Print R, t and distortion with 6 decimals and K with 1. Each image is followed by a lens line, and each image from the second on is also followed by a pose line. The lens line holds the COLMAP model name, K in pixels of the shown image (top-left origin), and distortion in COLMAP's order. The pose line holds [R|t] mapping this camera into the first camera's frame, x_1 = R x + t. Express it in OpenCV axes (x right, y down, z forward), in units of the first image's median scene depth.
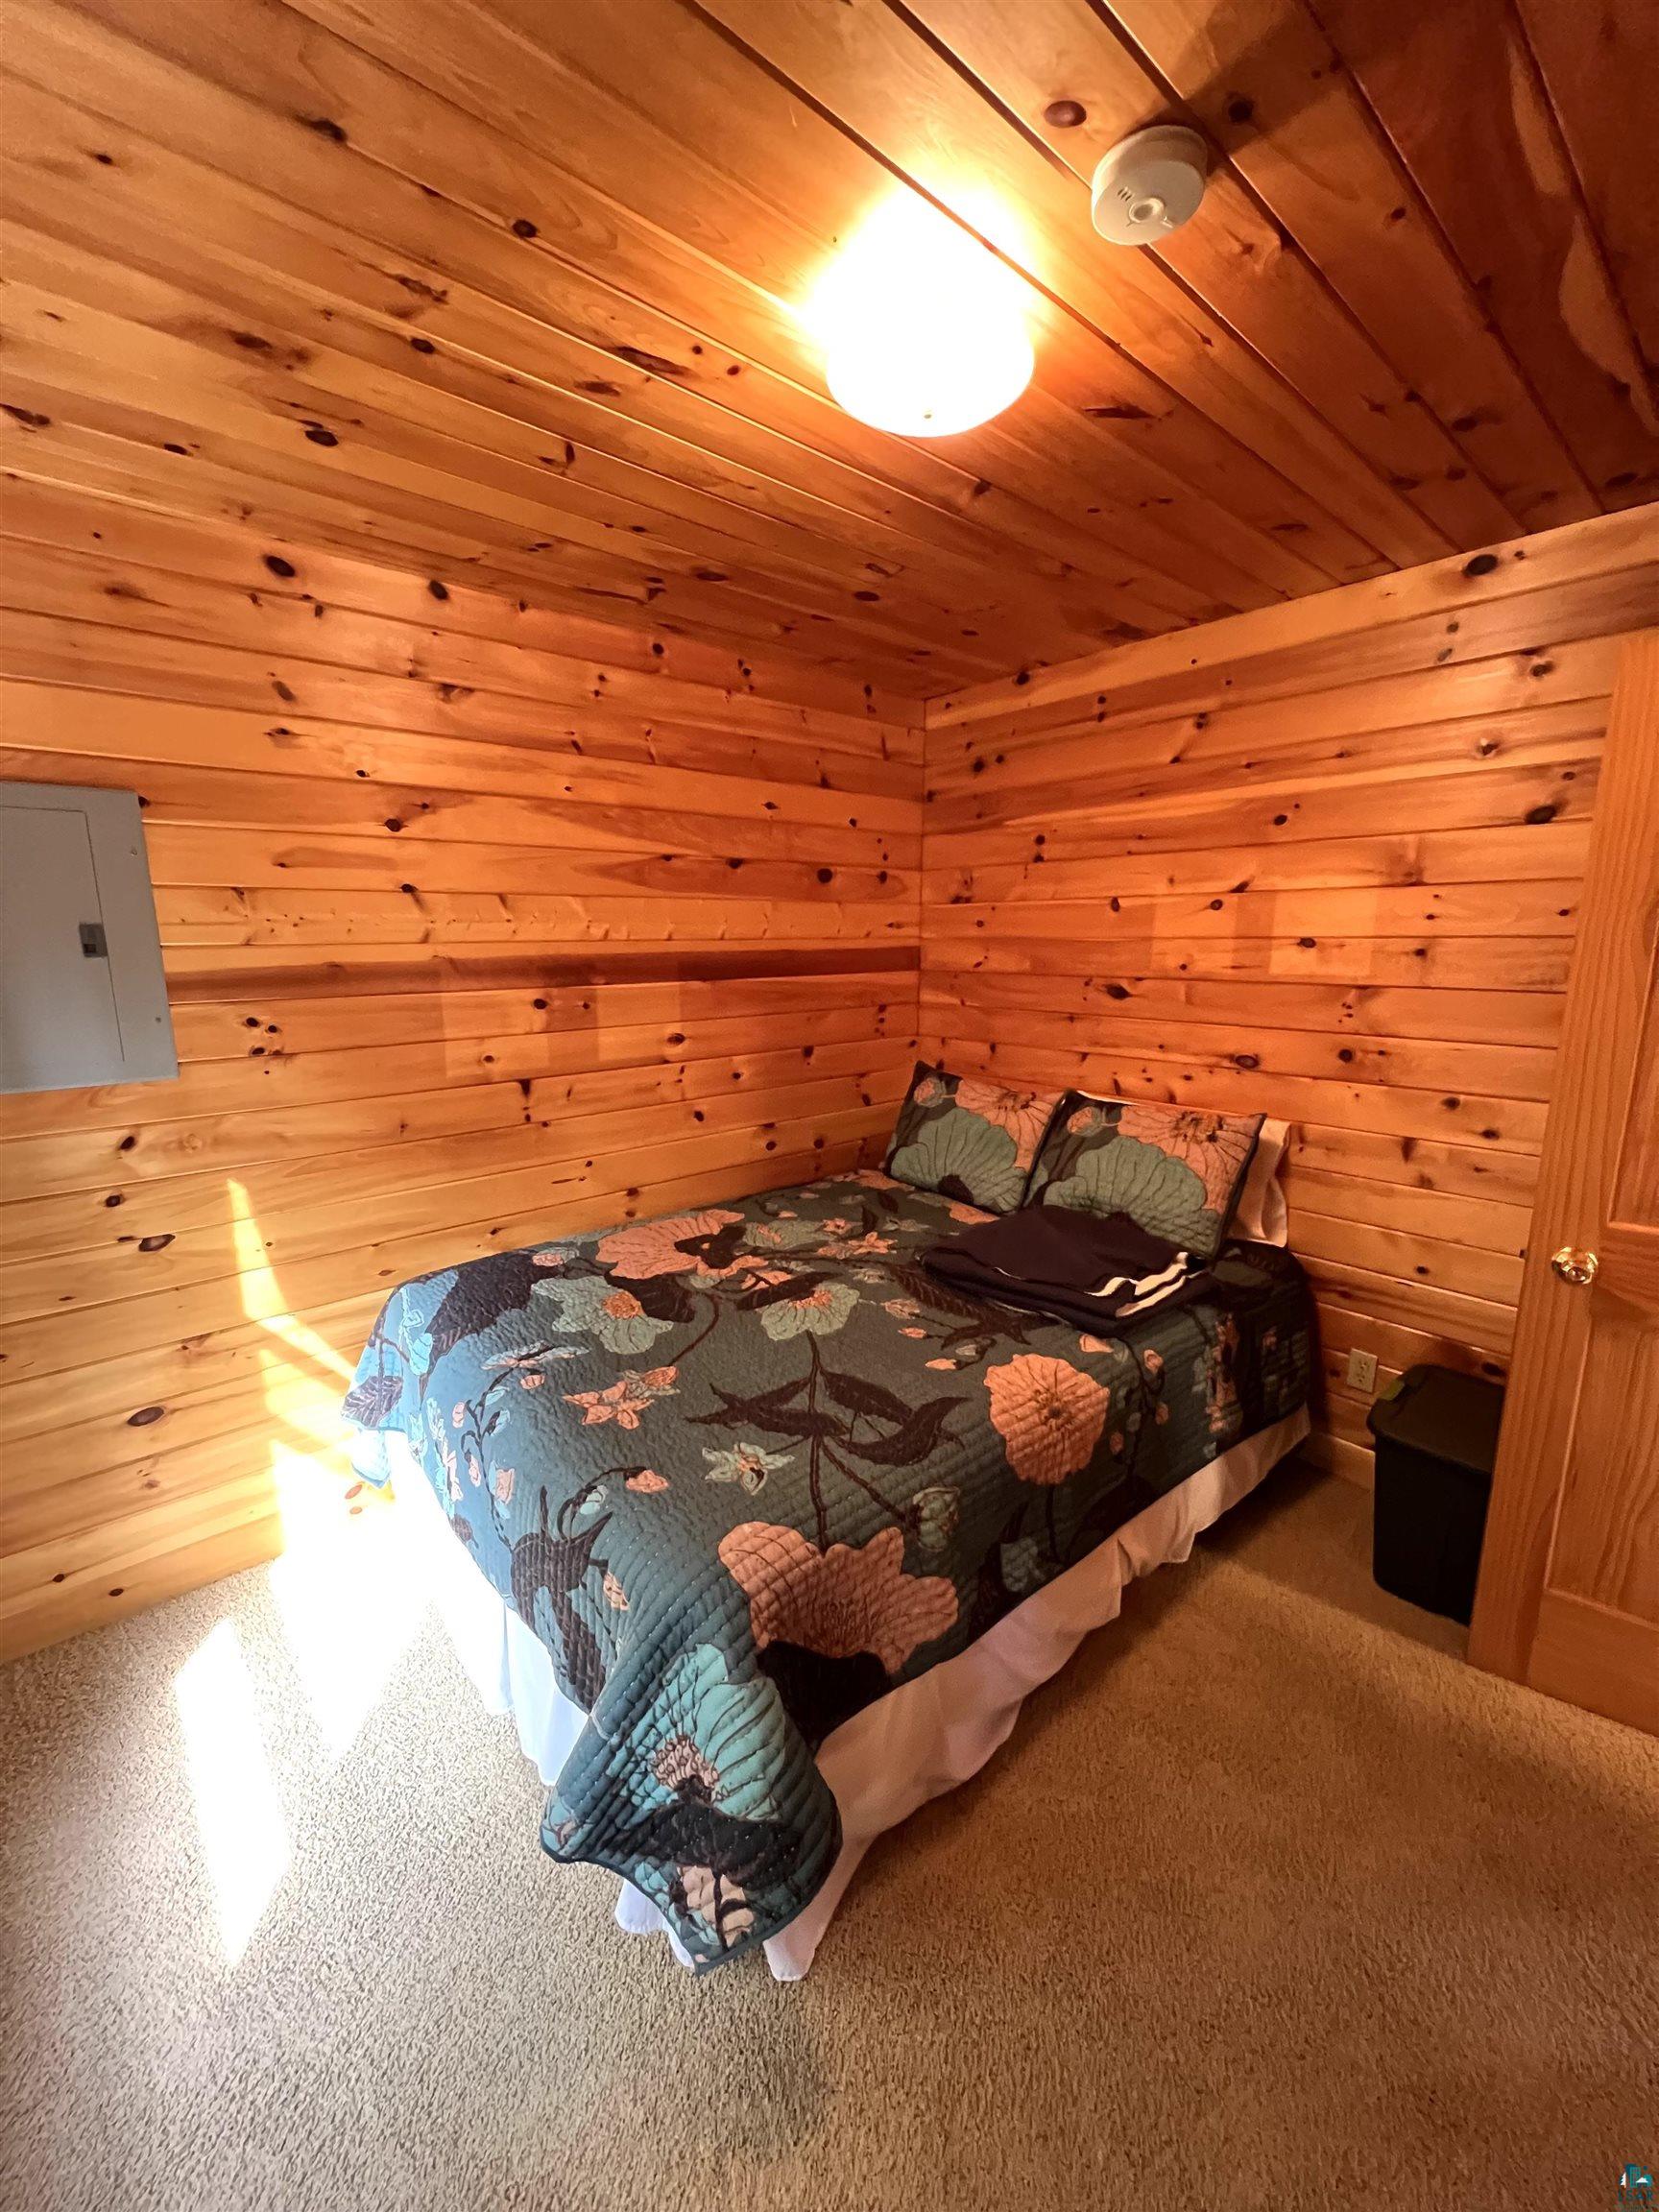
lens RADIAL K [[882.3, 0, 827.3], [0, 882.3, 1105.8], [0, 0, 1]] dist [-0.001334, 0.000139]
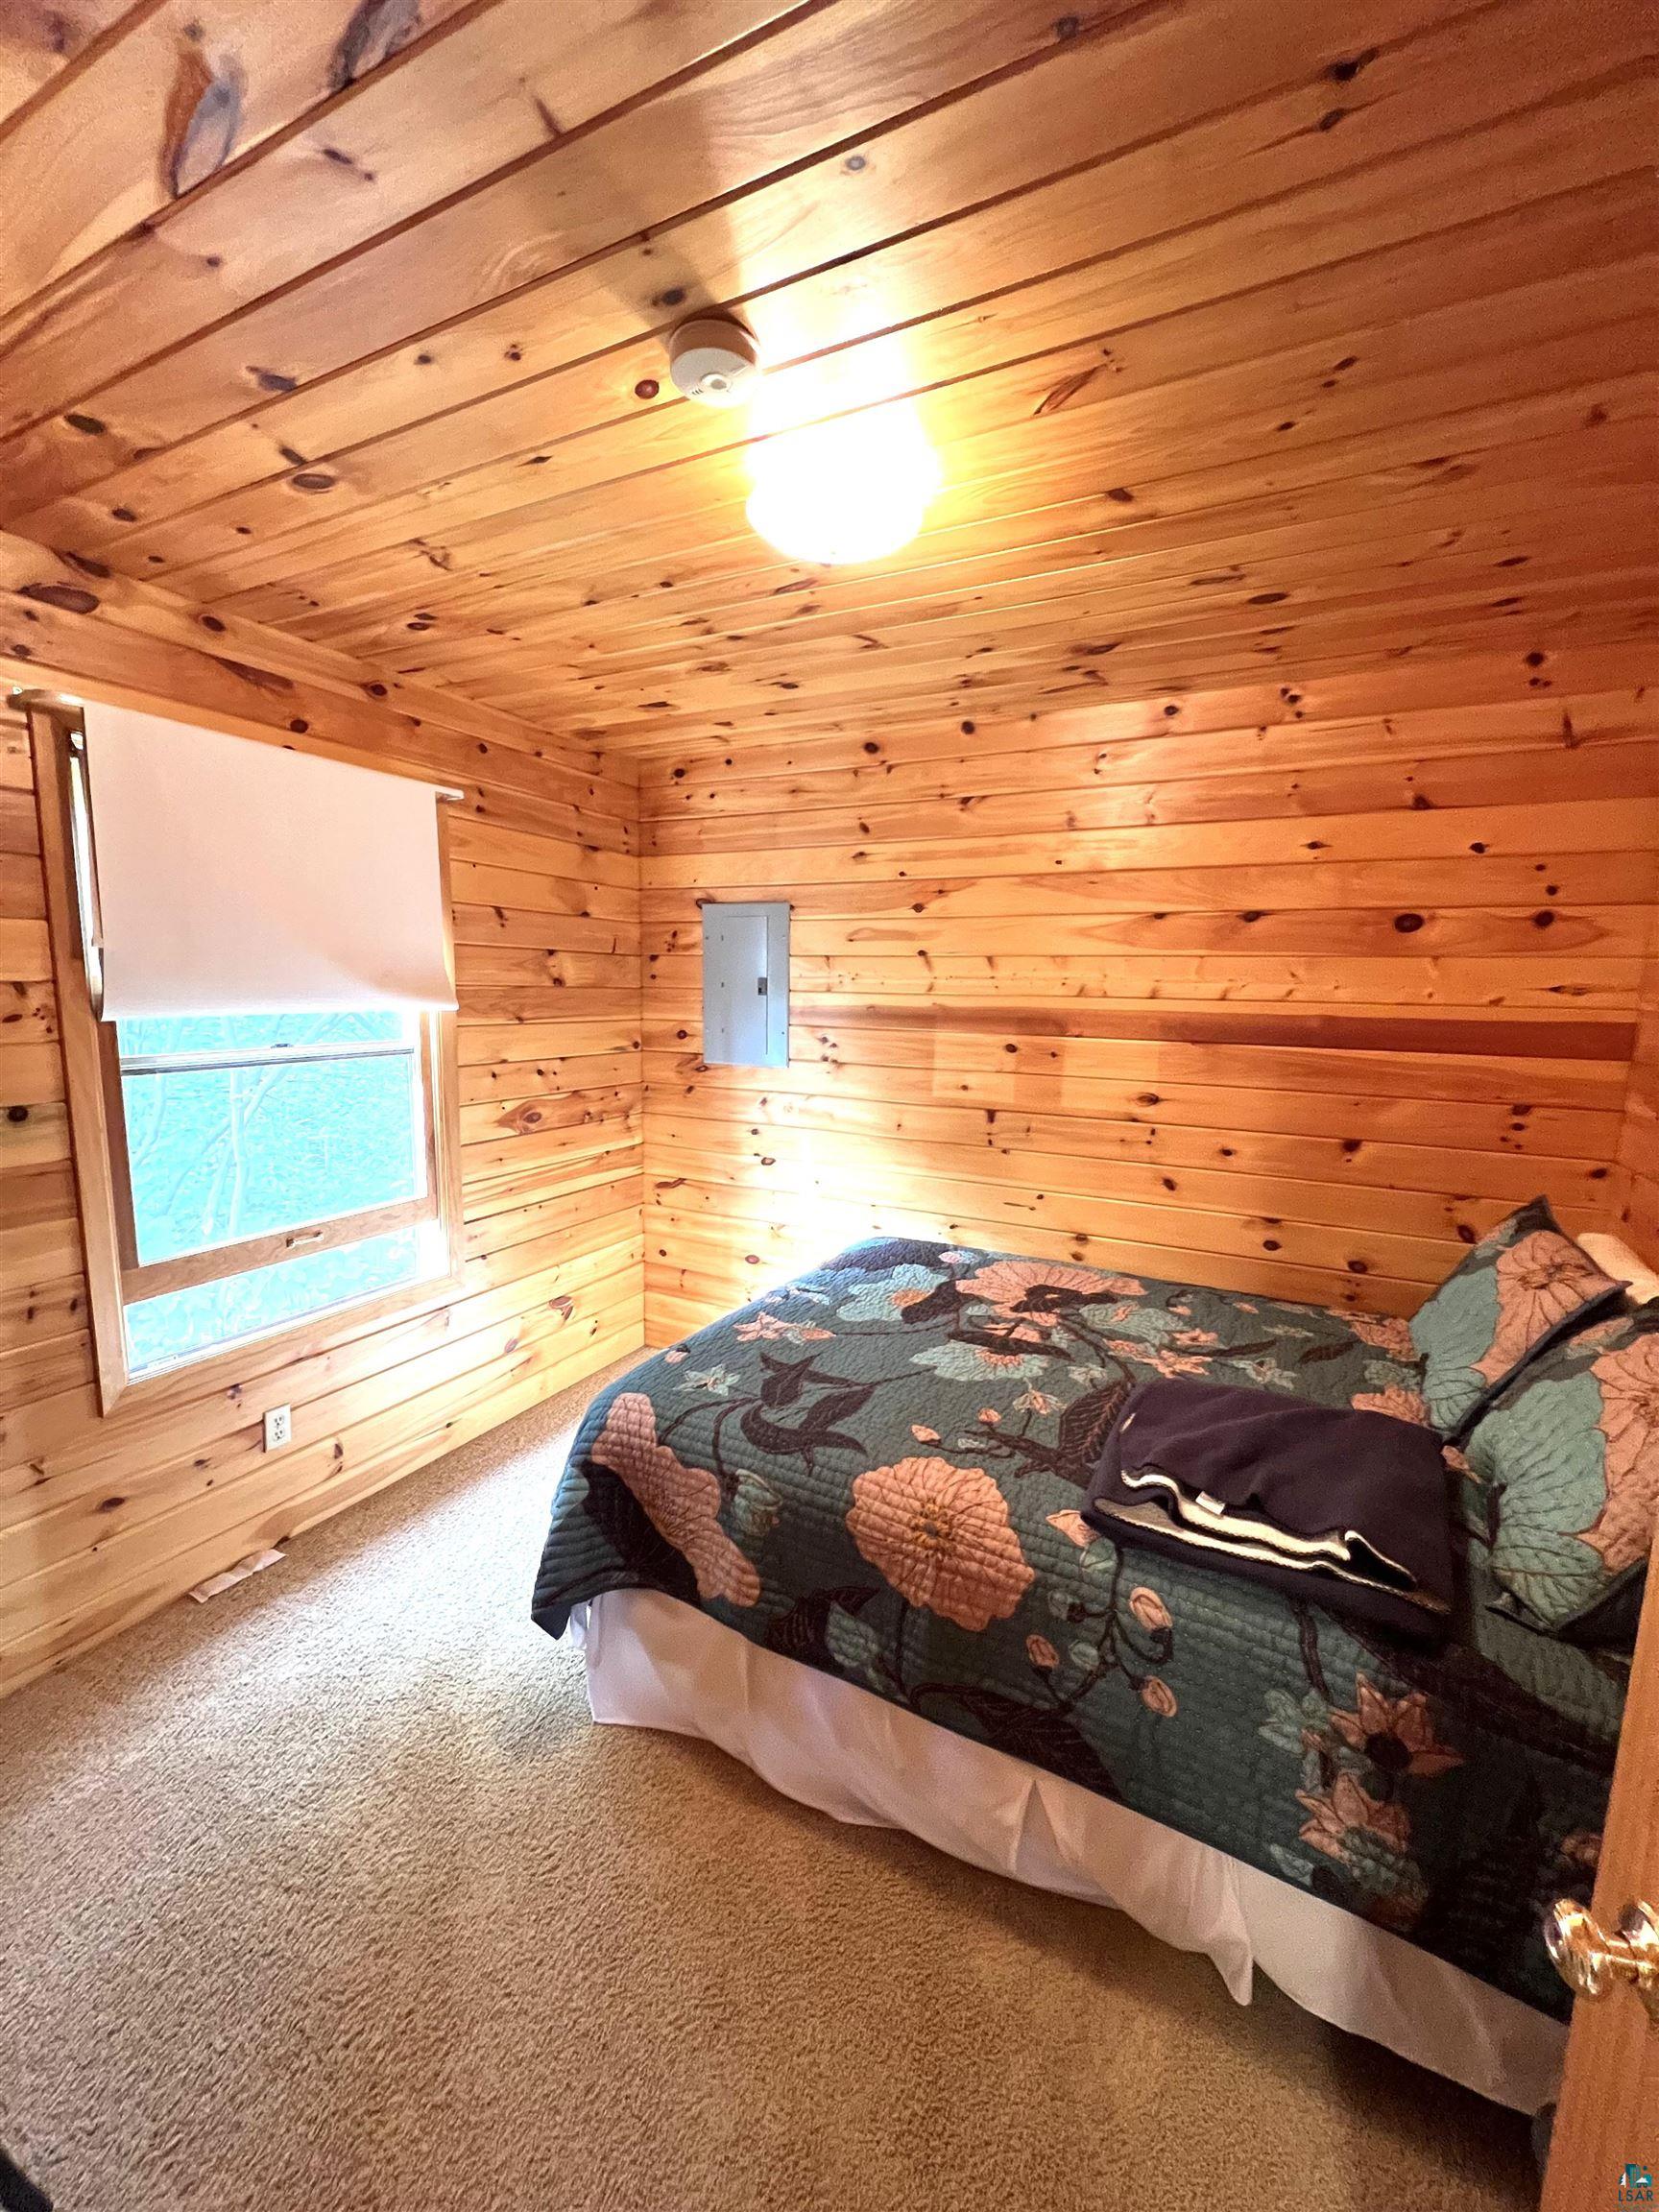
lens RADIAL K [[882.3, 0, 829.4], [0, 882.3, 1105.0], [0, 0, 1]] dist [-0.001334, 0.000139]
pose [[0.368204, 0.141450, -0.918922, 0.731096], [-0.197767, 0.977656, 0.071247, -0.084803], [0.908468, 0.155499, 0.387951, 0.371778]]
